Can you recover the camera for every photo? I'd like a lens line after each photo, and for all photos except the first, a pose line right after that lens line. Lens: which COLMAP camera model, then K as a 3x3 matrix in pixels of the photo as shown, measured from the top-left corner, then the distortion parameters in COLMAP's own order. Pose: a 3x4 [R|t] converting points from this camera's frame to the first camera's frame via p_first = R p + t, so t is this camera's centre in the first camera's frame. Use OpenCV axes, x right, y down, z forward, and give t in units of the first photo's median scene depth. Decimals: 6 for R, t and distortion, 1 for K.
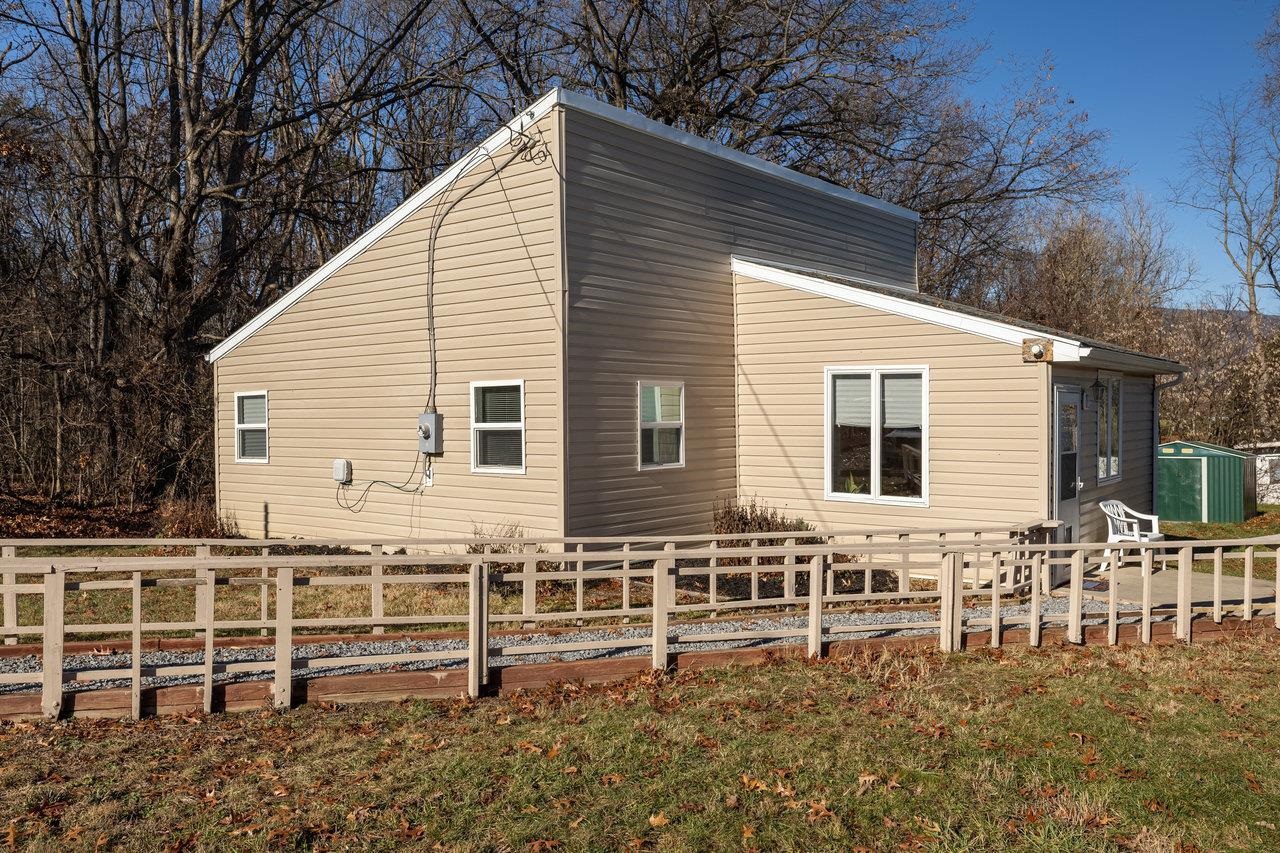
lens RADIAL K [[1123.4, 0, 640.0], [0, 1123.4, 426.5], [0, 0, 1]] dist [0.089820, -0.219861]
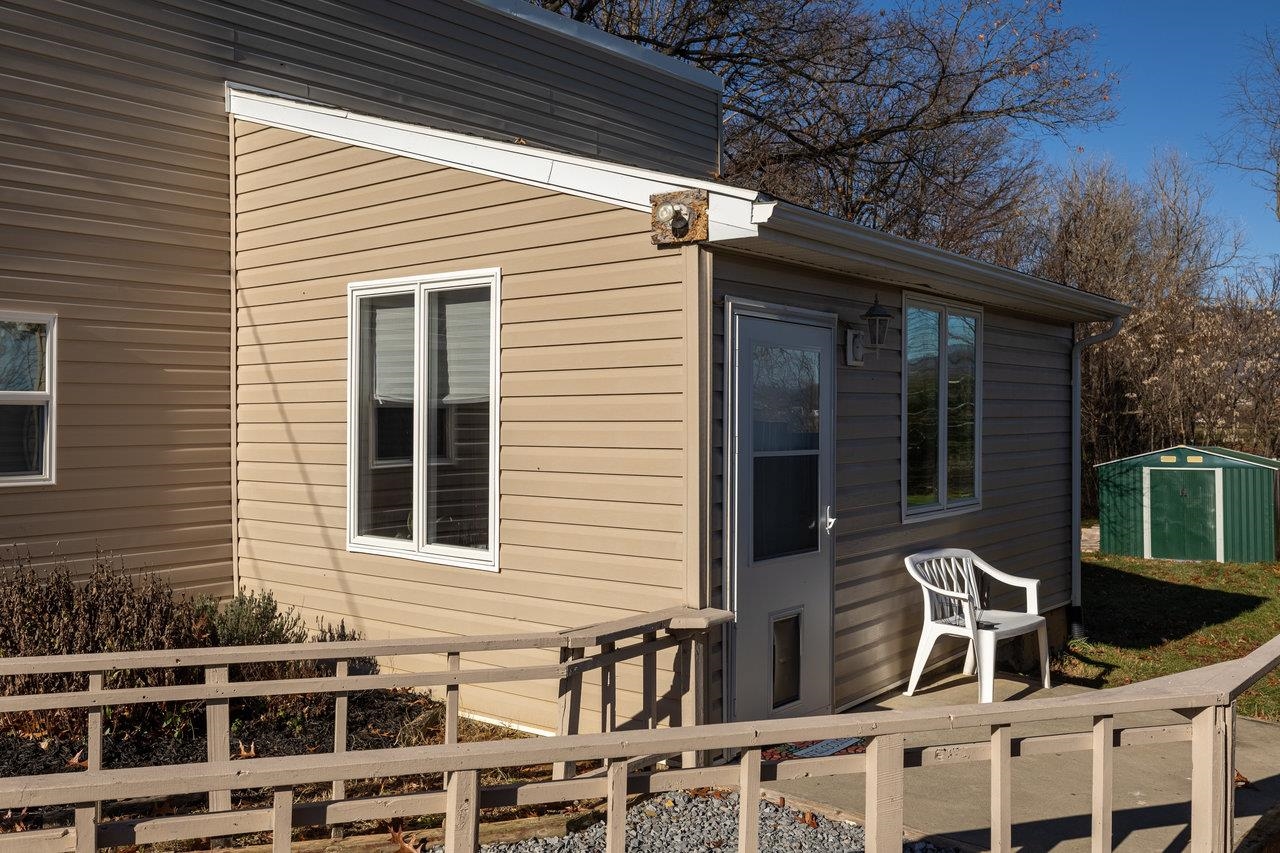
lens RADIAL K [[1123.4, 0, 640.0], [0, 1123.4, 426.5], [0, 0, 1]] dist [0.089820, -0.219861]
pose [[0.998519, 0.000981, -0.054398, 0.320970], [-0.001488, 0.999956, -0.009279, 0.014877], [0.054386, 0.009346, 0.998476, 0.506025]]
